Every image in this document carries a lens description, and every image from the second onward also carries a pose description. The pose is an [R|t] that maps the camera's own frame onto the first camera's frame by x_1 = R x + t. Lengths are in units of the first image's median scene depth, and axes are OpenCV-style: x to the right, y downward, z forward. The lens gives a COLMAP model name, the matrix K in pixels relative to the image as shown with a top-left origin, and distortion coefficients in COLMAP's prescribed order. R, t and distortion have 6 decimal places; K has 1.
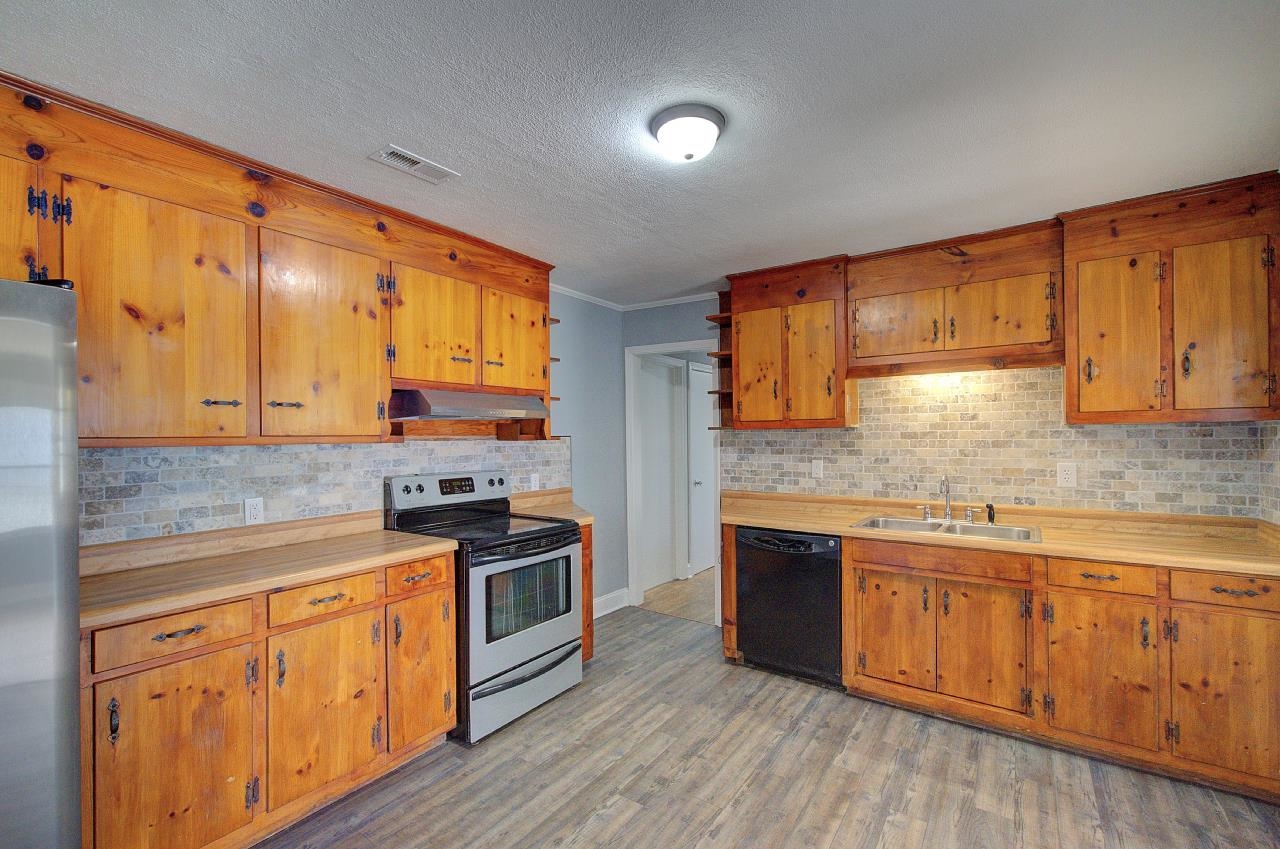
lens RADIAL K [[547.2, 0, 645.4], [0, 547.2, 436.1], [0, 0, 1]] dist [-0.004337, 0.002070]
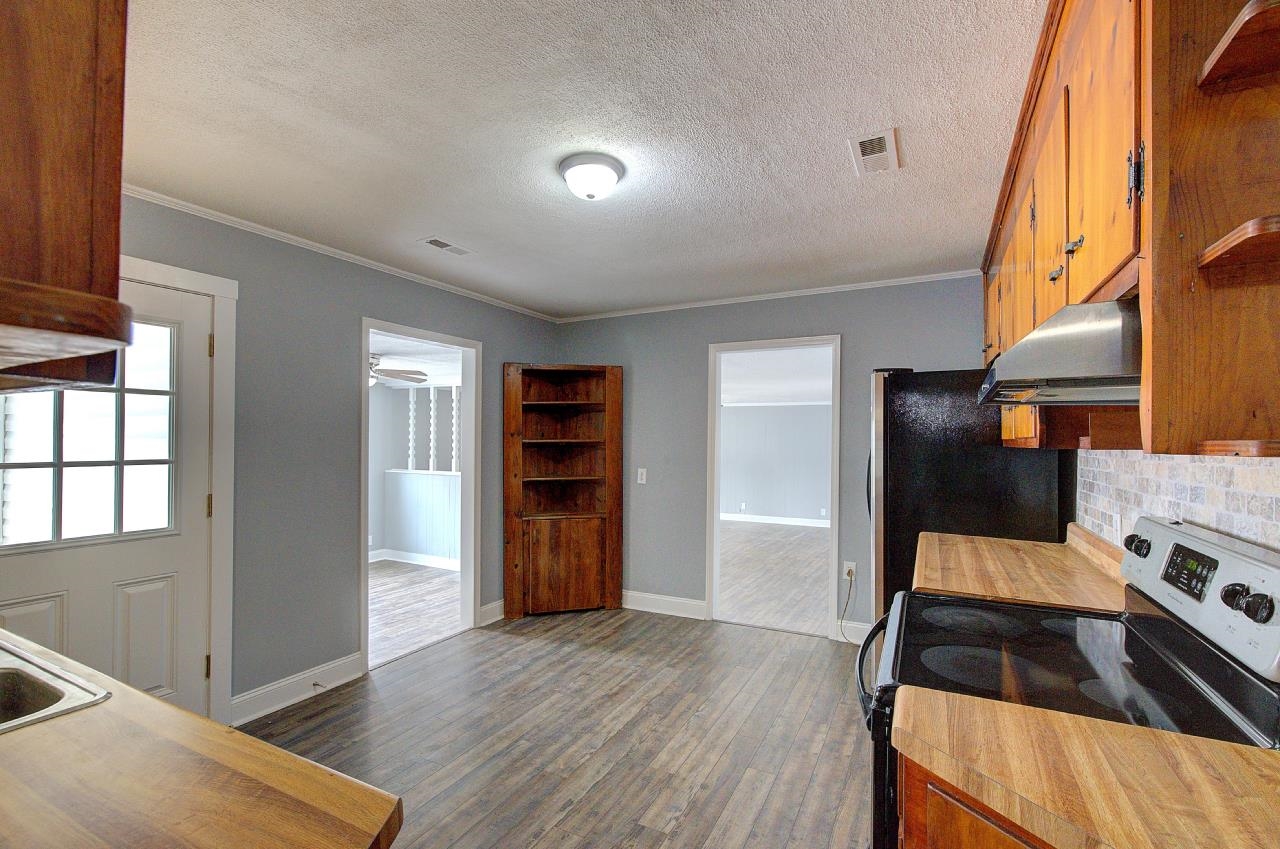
lens RADIAL K [[547.2, 0, 648.8], [0, 547.2, 436.8], [0, 0, 1]] dist [-0.004337, 0.002070]
pose [[-0.989563, 0.002167, -0.144087, 0.090199], [0.003247, 0.999968, -0.007260, 0.002460], [0.144067, -0.007652, -0.989538, 1.558652]]
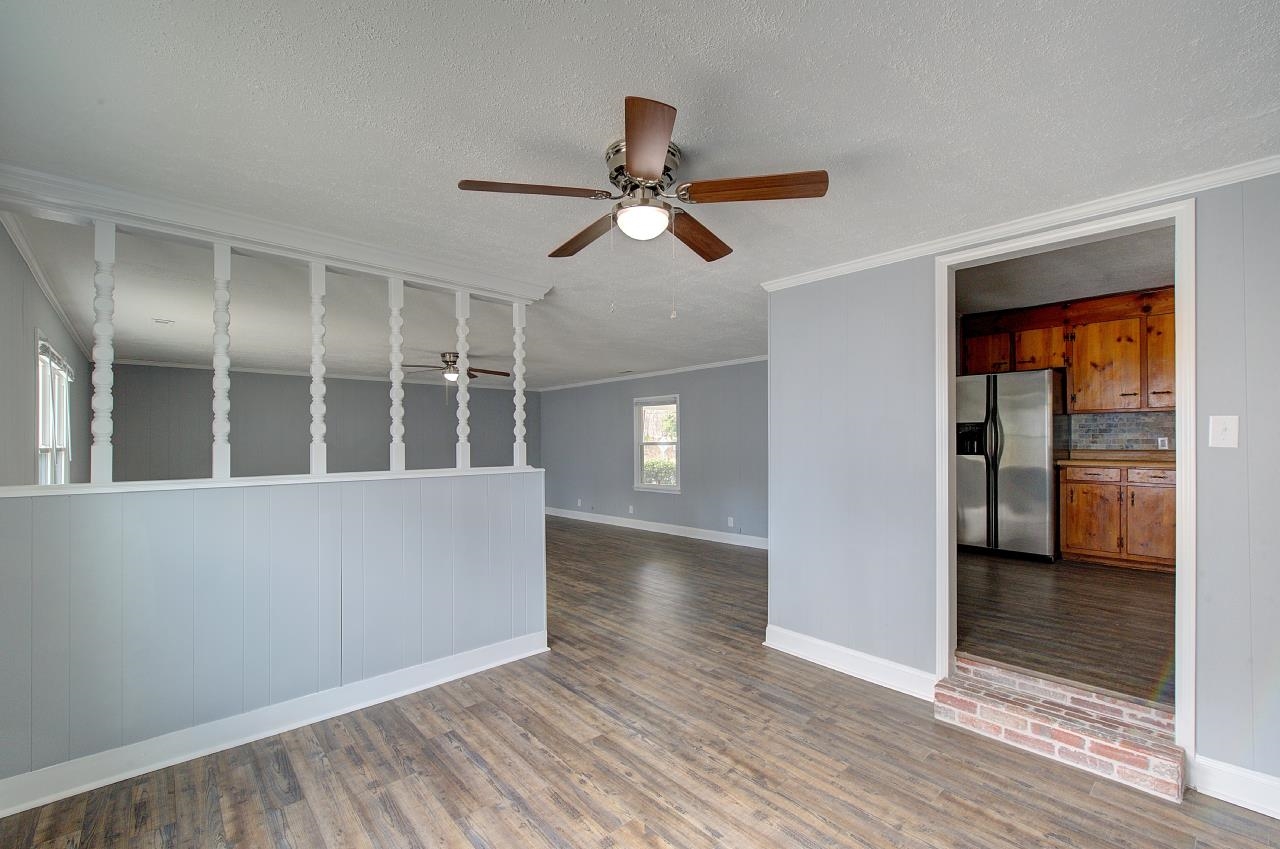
lens RADIAL K [[547.2, 0, 636.1], [0, 547.2, 434.9], [0, 0, 1]] dist [-0.004337, 0.002070]
pose [[-0.226768, 0.009288, -0.973904, 1.655648], [0.007934, 0.999939, 0.007689, 0.065488], [0.973916, -0.005983, -0.226828, -0.472220]]
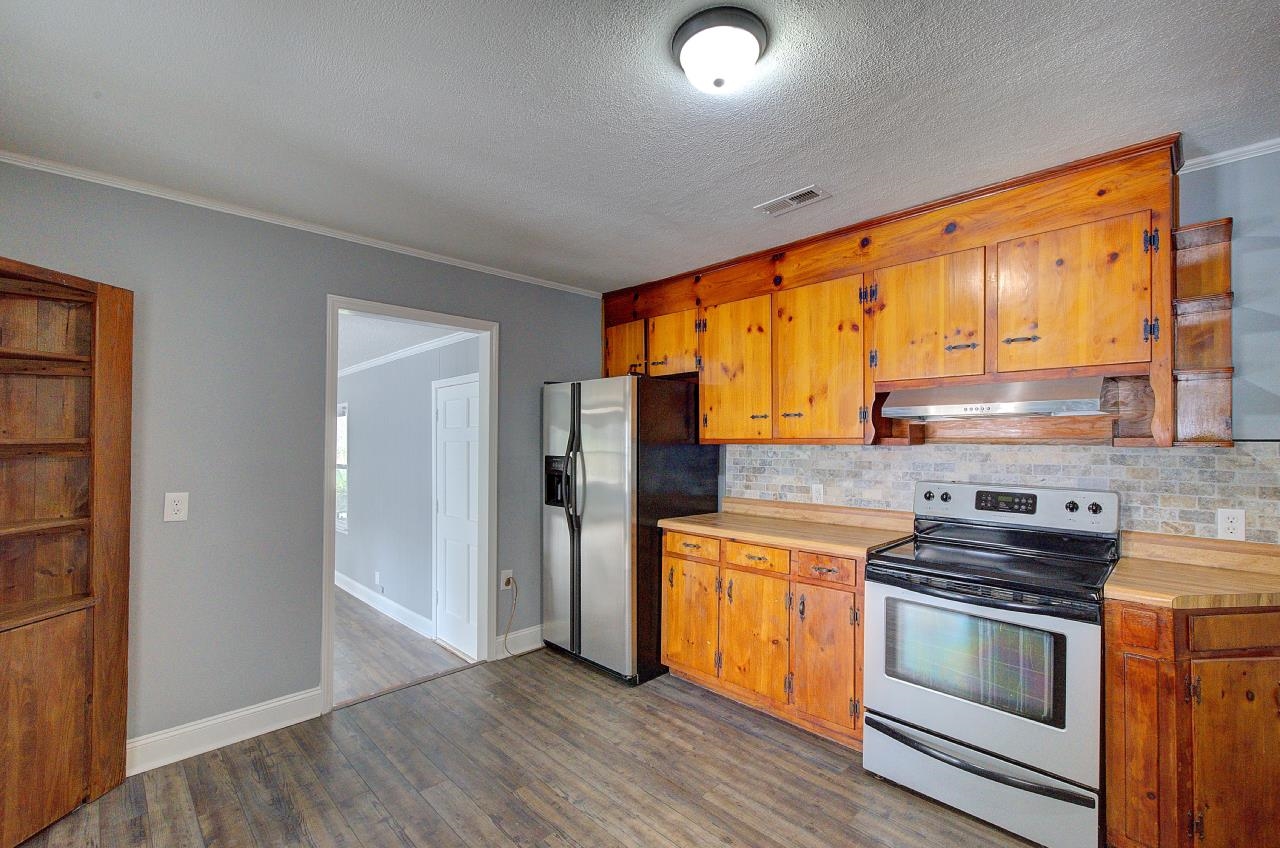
lens RADIAL K [[547.2, 0, 644.9], [0, 547.2, 437.4], [0, 0, 1]] dist [-0.004337, 0.002070]
pose [[-0.186631, 0.003335, -0.982424, 0.626260], [-0.000949, 0.999993, 0.003574, -0.005498], [0.982430, 0.001599, -0.186626, 0.755910]]
